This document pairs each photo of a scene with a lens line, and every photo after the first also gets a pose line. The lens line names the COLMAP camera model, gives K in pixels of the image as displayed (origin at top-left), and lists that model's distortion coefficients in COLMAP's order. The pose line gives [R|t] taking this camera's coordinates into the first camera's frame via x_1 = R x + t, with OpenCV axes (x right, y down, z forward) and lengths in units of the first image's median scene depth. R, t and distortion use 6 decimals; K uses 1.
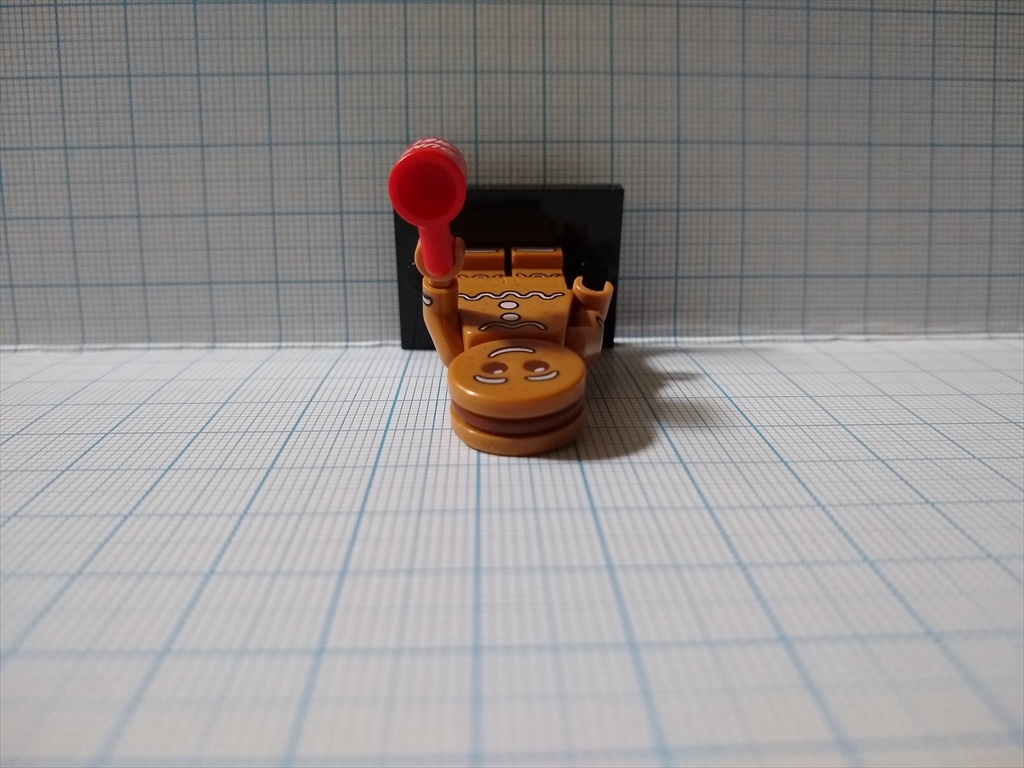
lens RADIAL K [[880.8, 0, 513.0], [0, 880.8, 383.6], [0, 0, 1]] dist [-0.084793, 0.058816]
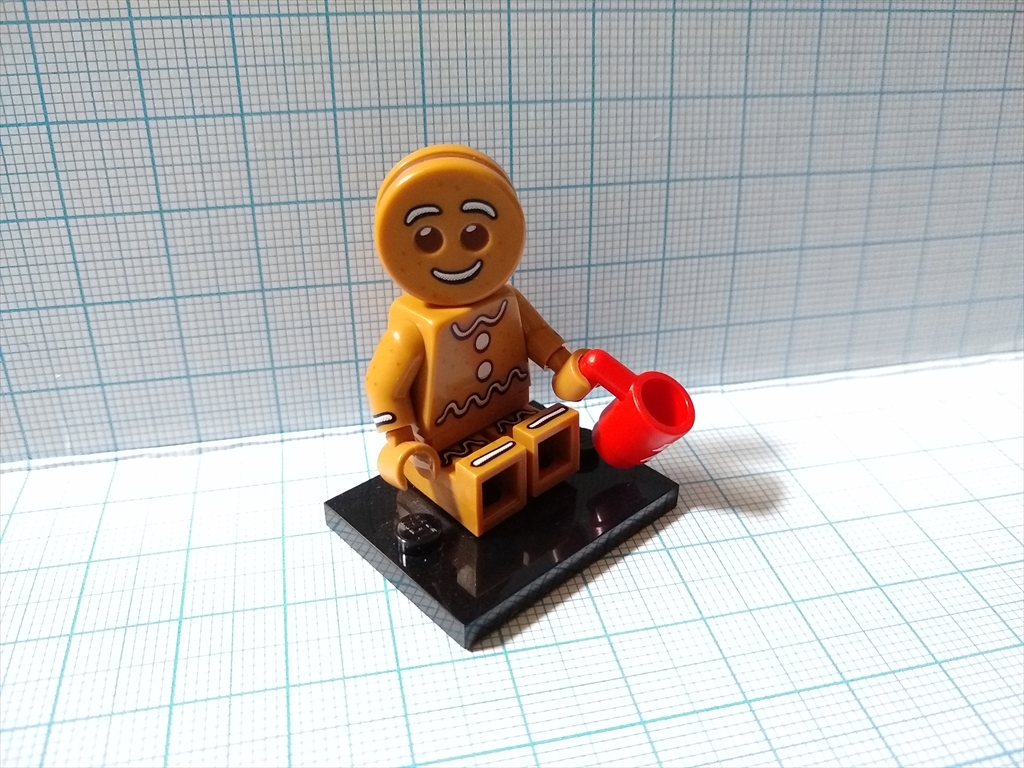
lens RADIAL K [[880.8, 0, 511.4], [0, 880.8, 394.7], [0, 0, 1]] dist [-0.084793, 0.058816]
pose [[0.981403, -0.081421, 0.173833, -0.365200], [0.037741, 0.969755, 0.241145, -0.292744], [-0.188210, -0.230100, 0.954794, 0.173003]]
